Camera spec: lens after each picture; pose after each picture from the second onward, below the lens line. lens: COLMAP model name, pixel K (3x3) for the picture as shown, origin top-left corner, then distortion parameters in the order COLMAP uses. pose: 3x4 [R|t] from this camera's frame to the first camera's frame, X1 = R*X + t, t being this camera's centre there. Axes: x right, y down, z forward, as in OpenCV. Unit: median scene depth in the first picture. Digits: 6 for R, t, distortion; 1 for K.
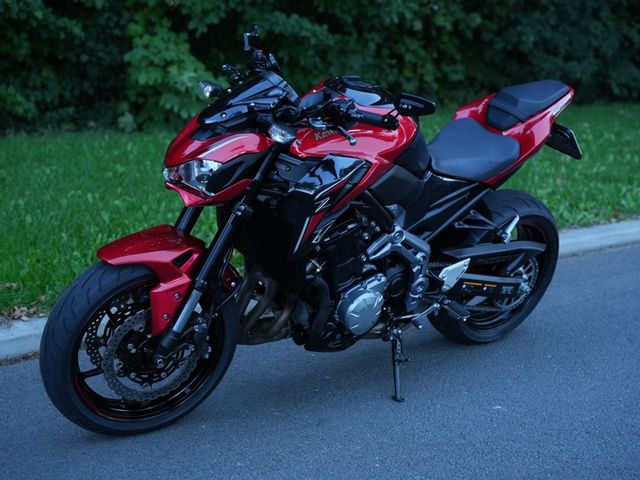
lens RADIAL K [[1002.8, 0, 320.0], [0, 1002.8, 240.0], [0, 0, 1]] dist [-0.123443, 1.191633]
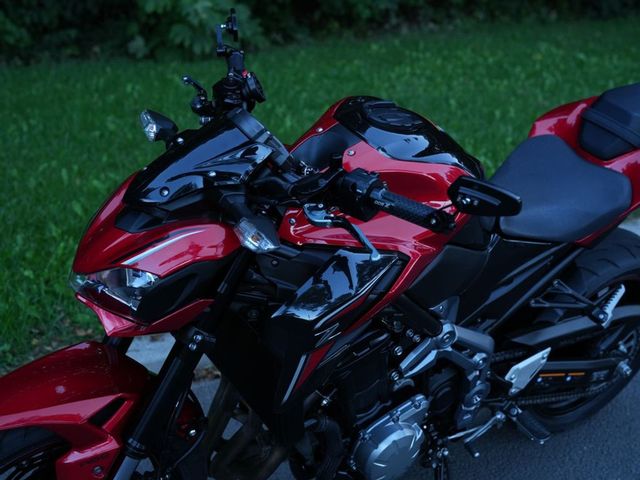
lens RADIAL K [[1002.8, 0, 320.0], [0, 1002.8, 240.0], [0, 0, 1]] dist [-0.123443, 1.191633]
pose [[0.999194, 0.009566, -0.038988, 0.018939], [-0.005319, 0.994180, 0.107599, -0.141418], [0.039790, -0.107305, 0.993430, 0.347602]]
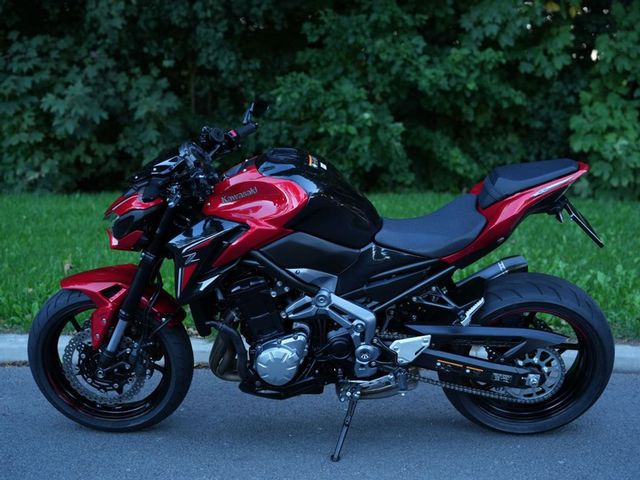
lens RADIAL K [[1002.8, 0, 320.0], [0, 1002.8, 240.0], [0, 0, 1]] dist [-0.123443, 1.191633]
pose [[0.782976, 0.087353, -0.615887, 0.728901], [-0.124673, 0.992038, -0.017793, -0.047988], [0.609430, 0.090716, 0.787633, 0.163115]]
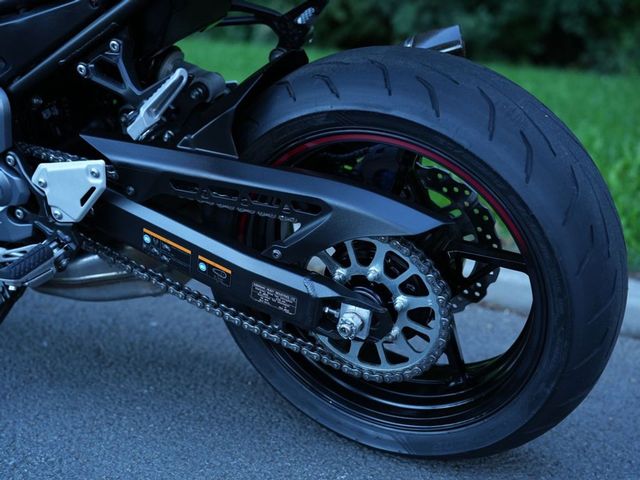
lens RADIAL K [[1002.8, 0, 320.0], [0, 1002.8, 240.0], [0, 0, 1]] dist [-0.123443, 1.191633]
pose [[0.427644, 0.230137, -0.874161, 0.601940], [-0.246599, 0.960070, 0.132117, -0.028499], [0.869661, 0.159068, 0.467320, 0.979747]]
